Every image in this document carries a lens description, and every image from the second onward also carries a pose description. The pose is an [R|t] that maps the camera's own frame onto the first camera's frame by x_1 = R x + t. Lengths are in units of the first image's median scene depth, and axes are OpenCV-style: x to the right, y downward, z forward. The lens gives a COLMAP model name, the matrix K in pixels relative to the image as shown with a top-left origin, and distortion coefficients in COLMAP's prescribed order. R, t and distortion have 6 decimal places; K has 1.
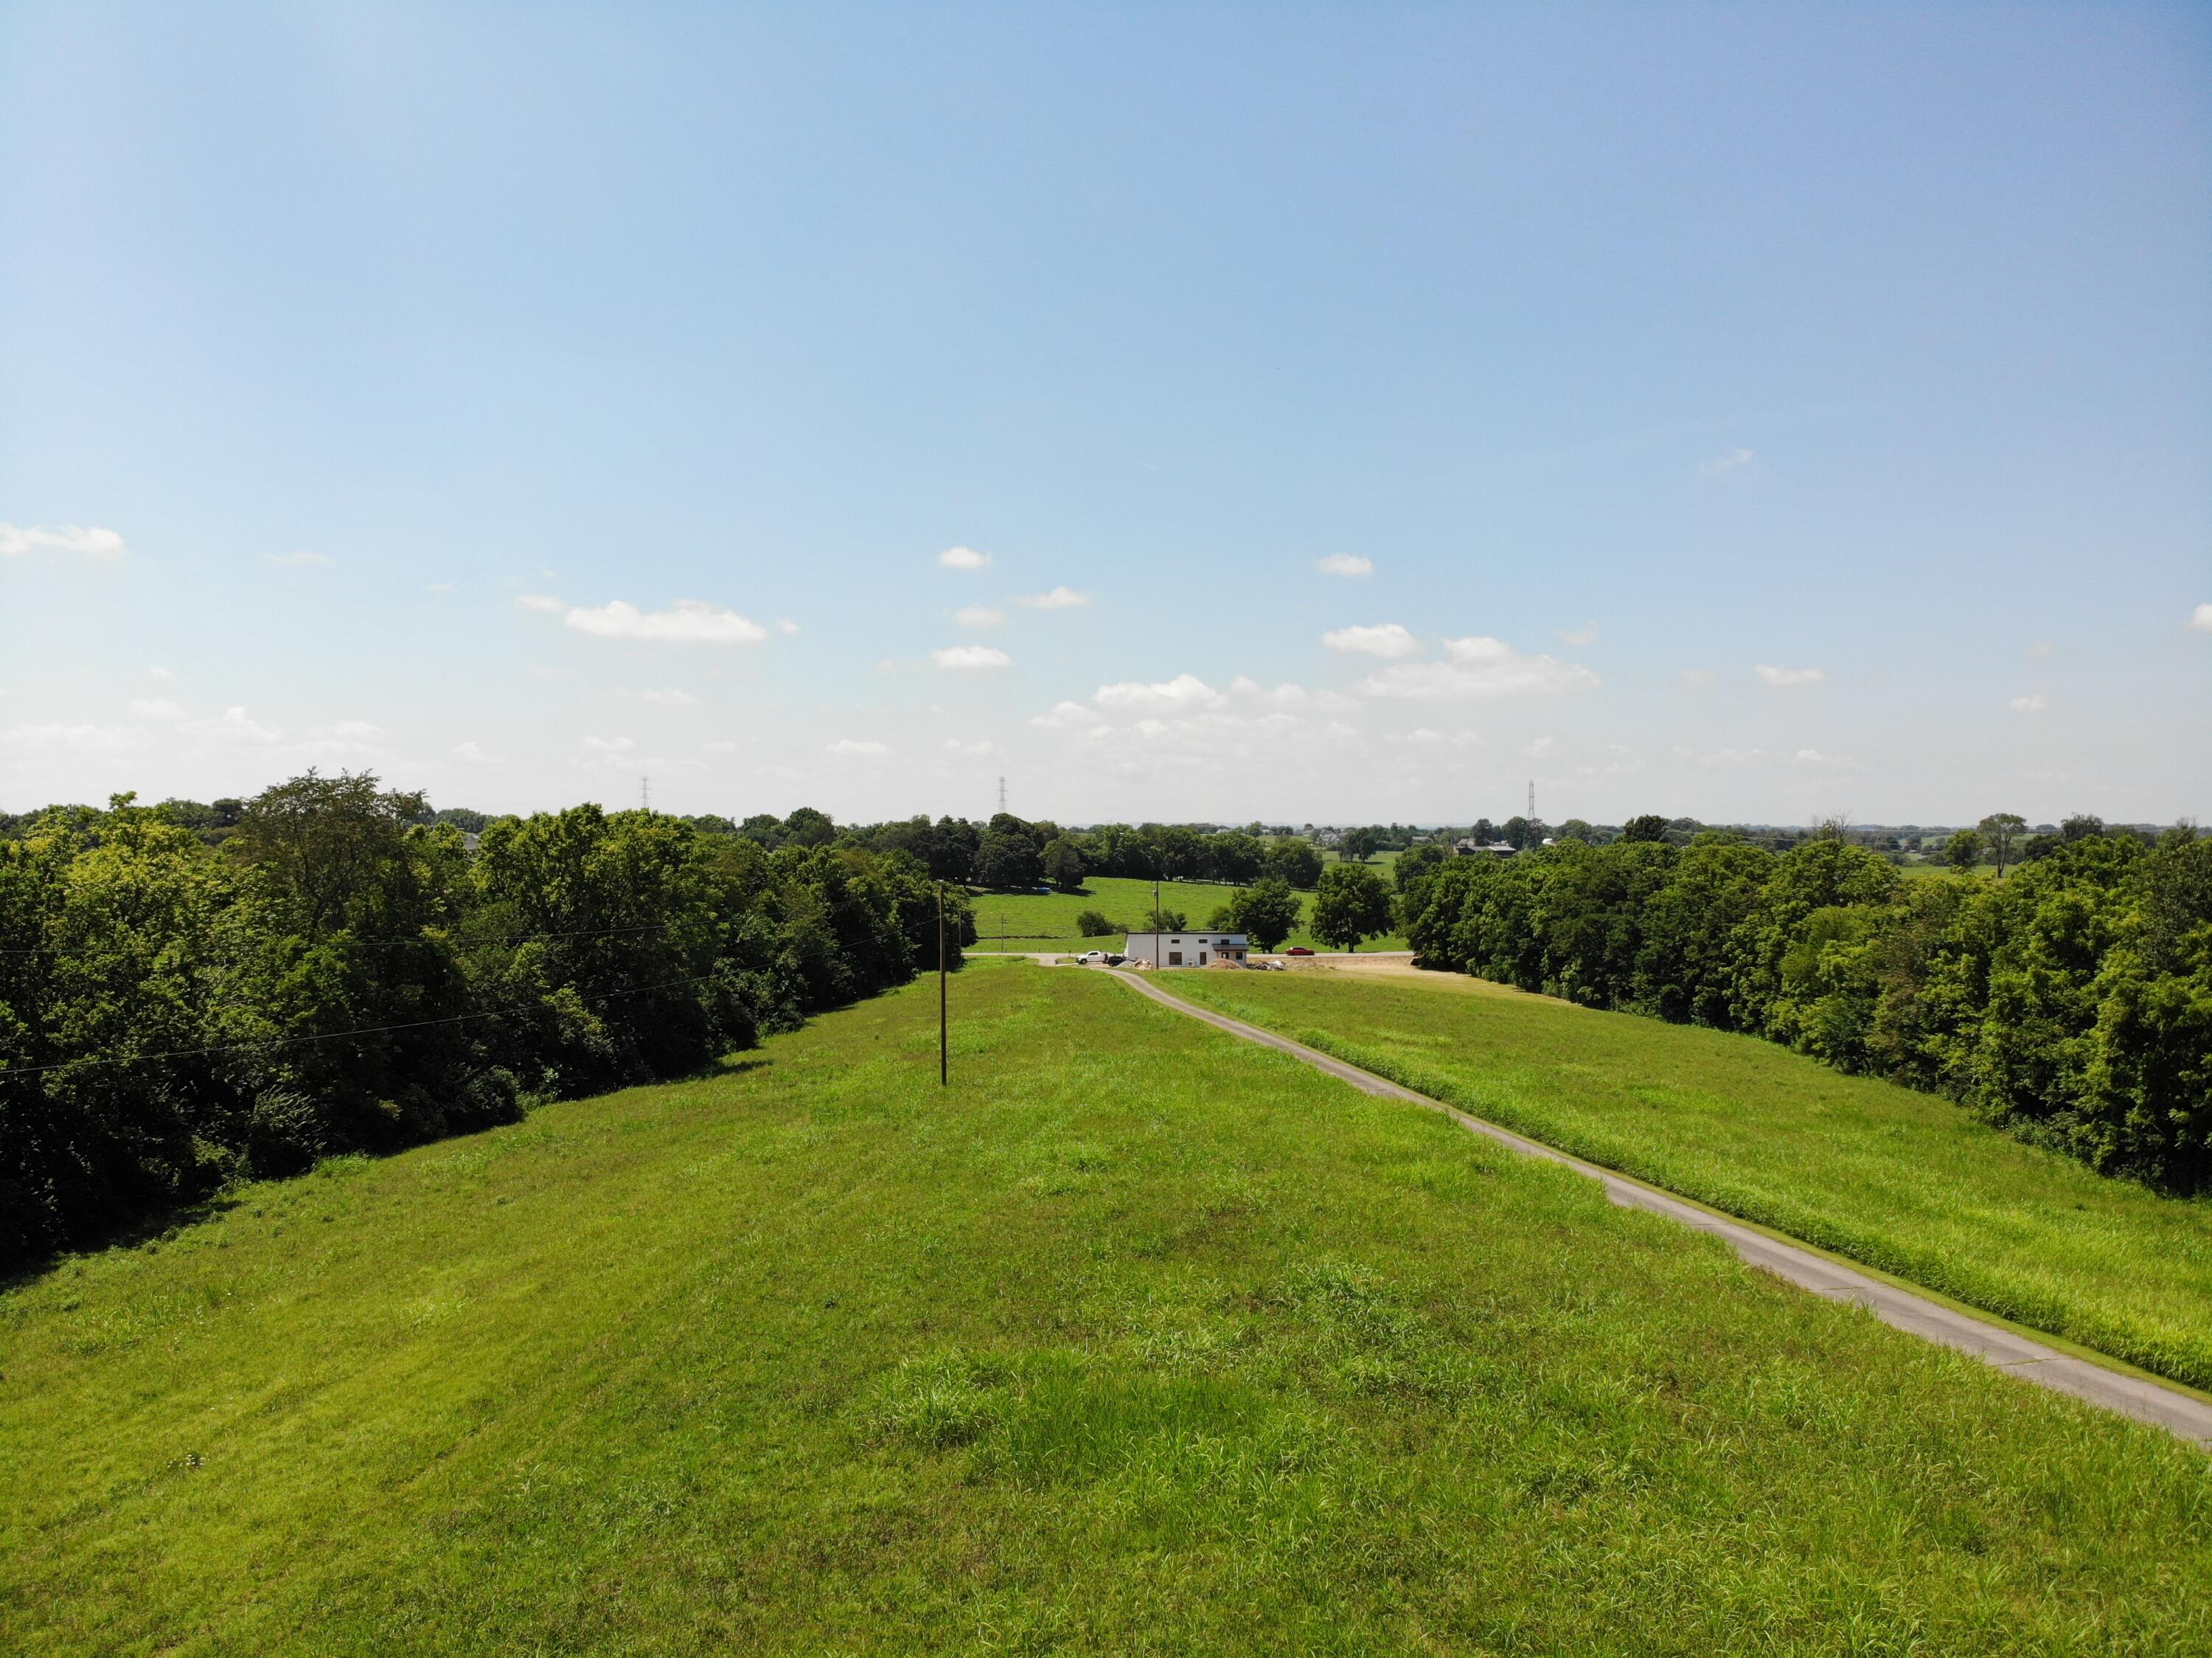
lens RADIAL K [[1595.0, 0, 1099.6], [0, 1595.0, 832.9], [0, 0, 1]] dist [0.061833, -0.149931]
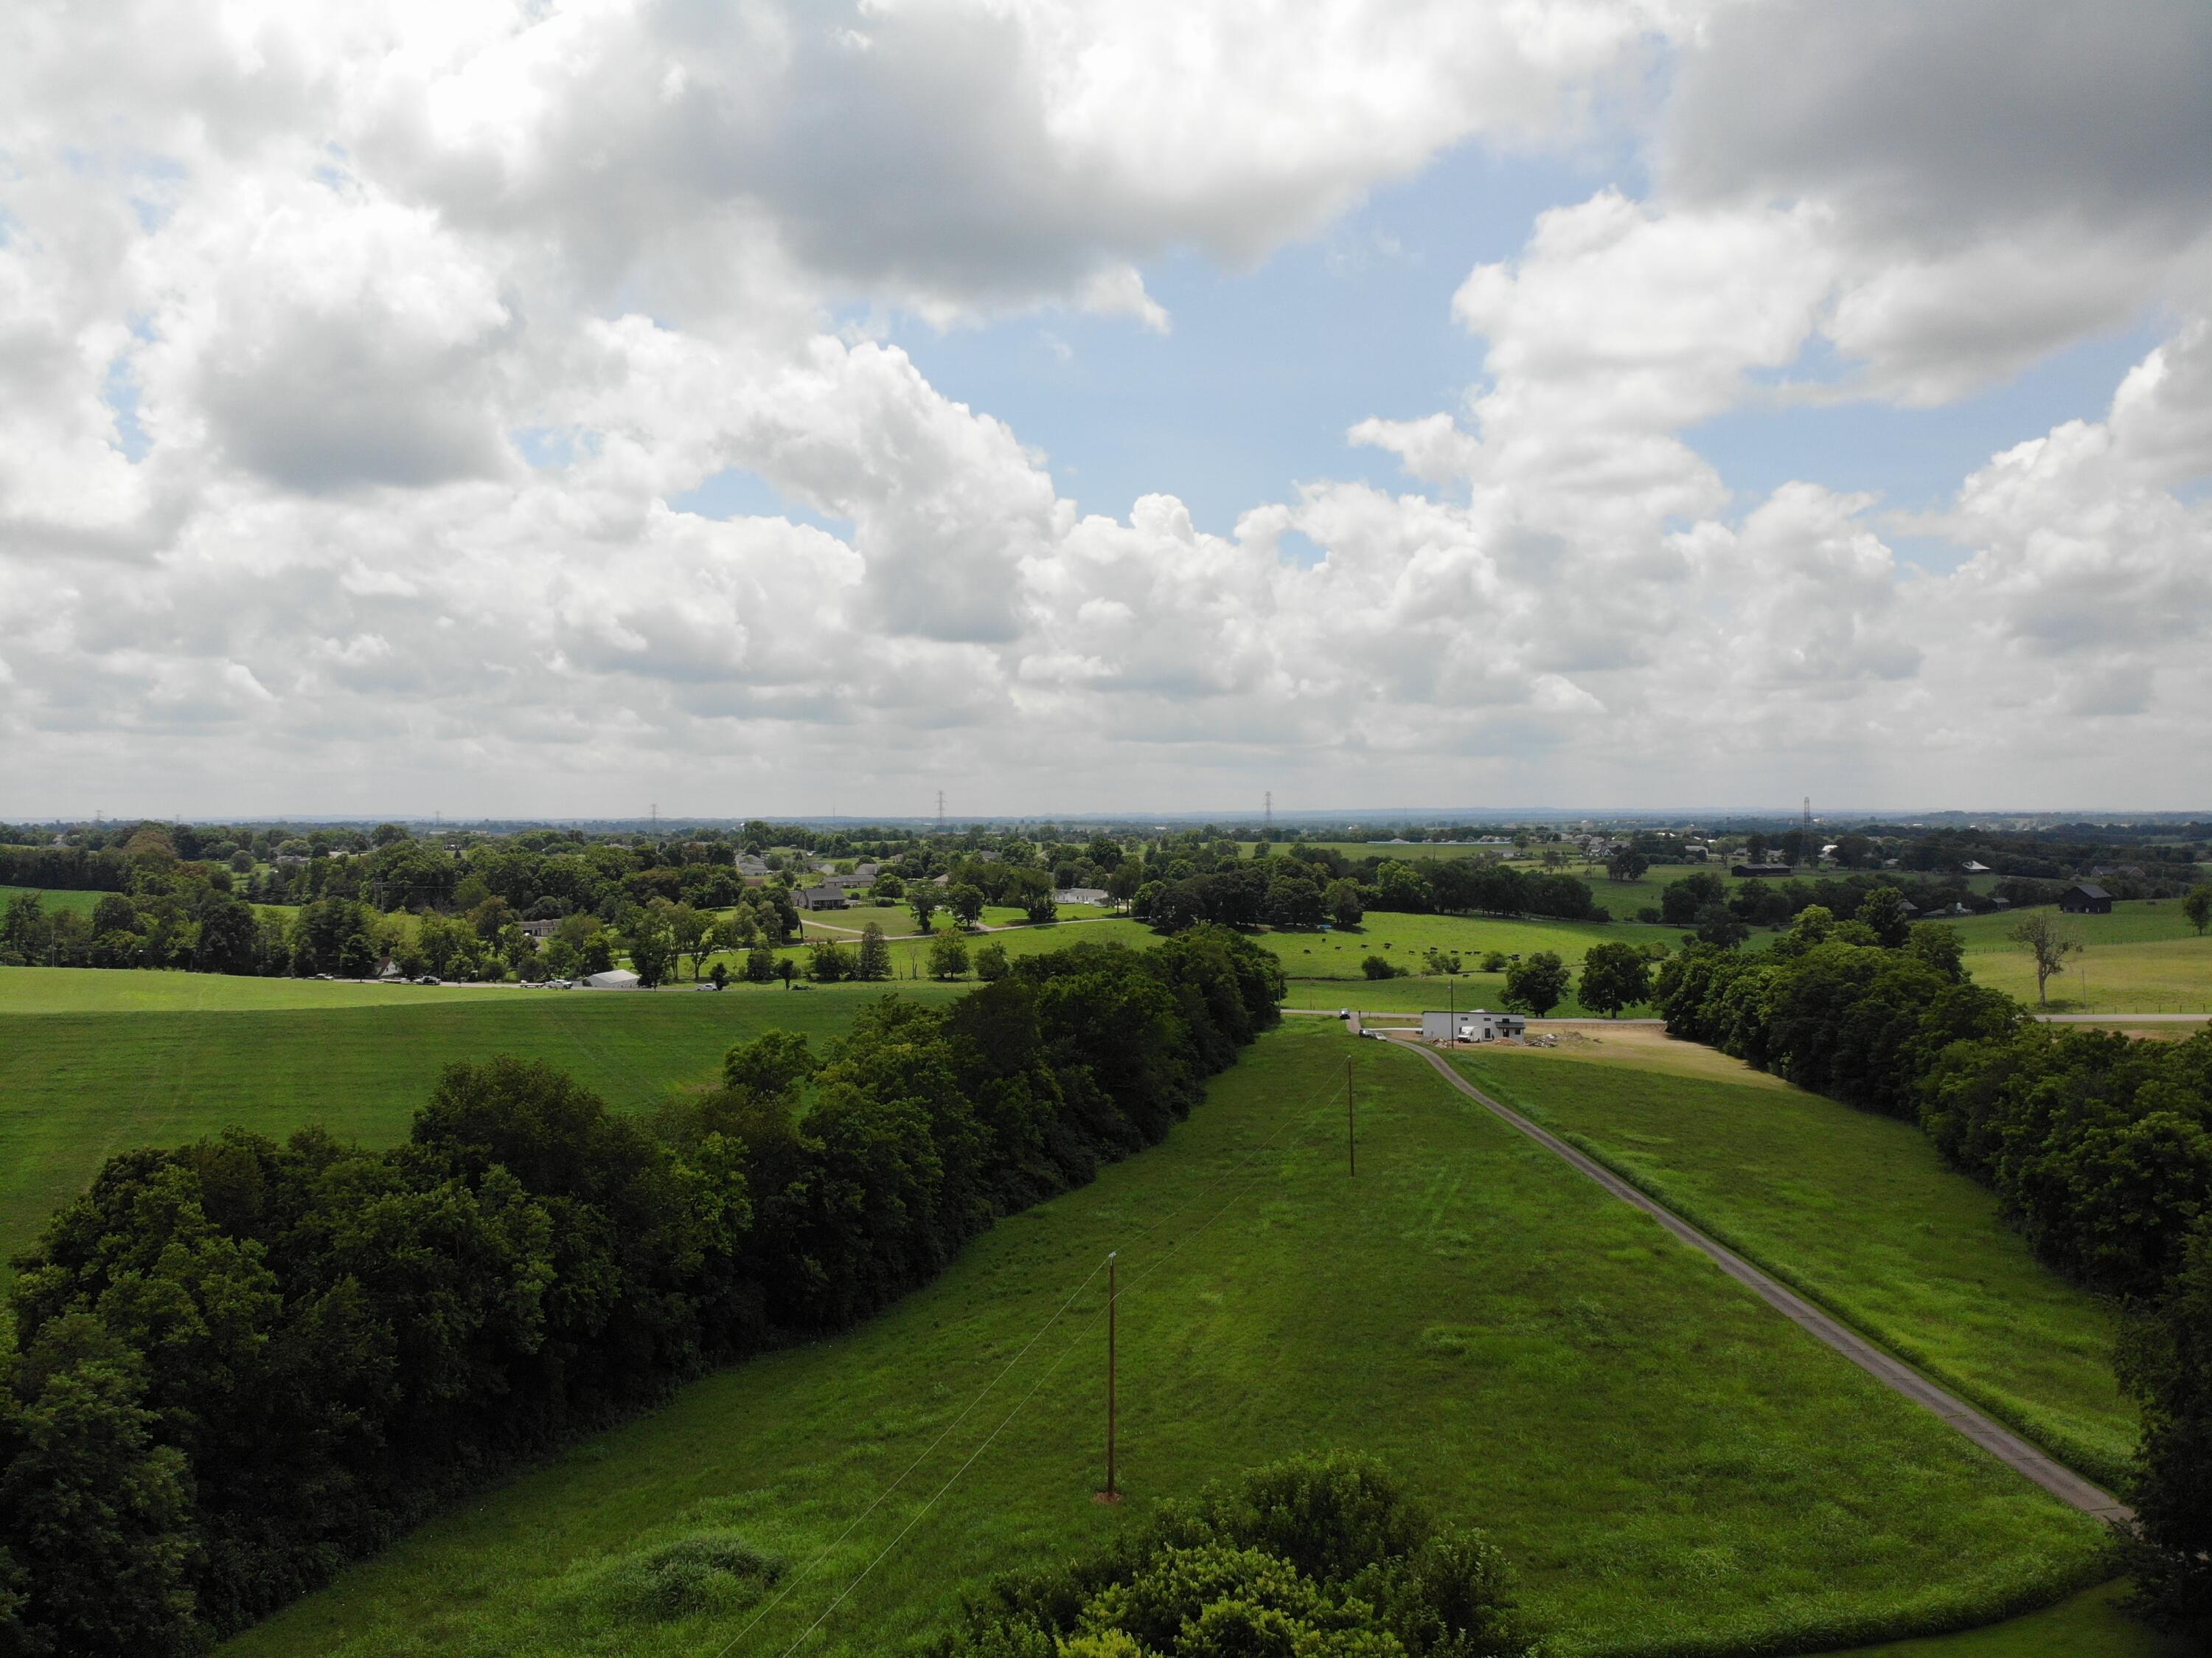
lens RADIAL K [[1595.0, 0, 1101.2], [0, 1595.0, 841.0], [0, 0, 1]] dist [0.061833, -0.149931]
pose [[0.987397, -0.012204, -0.157791, -0.035178], [0.013432, 0.999887, 0.006715, -0.085967], [0.157691, -0.008750, 0.987450, -0.288431]]
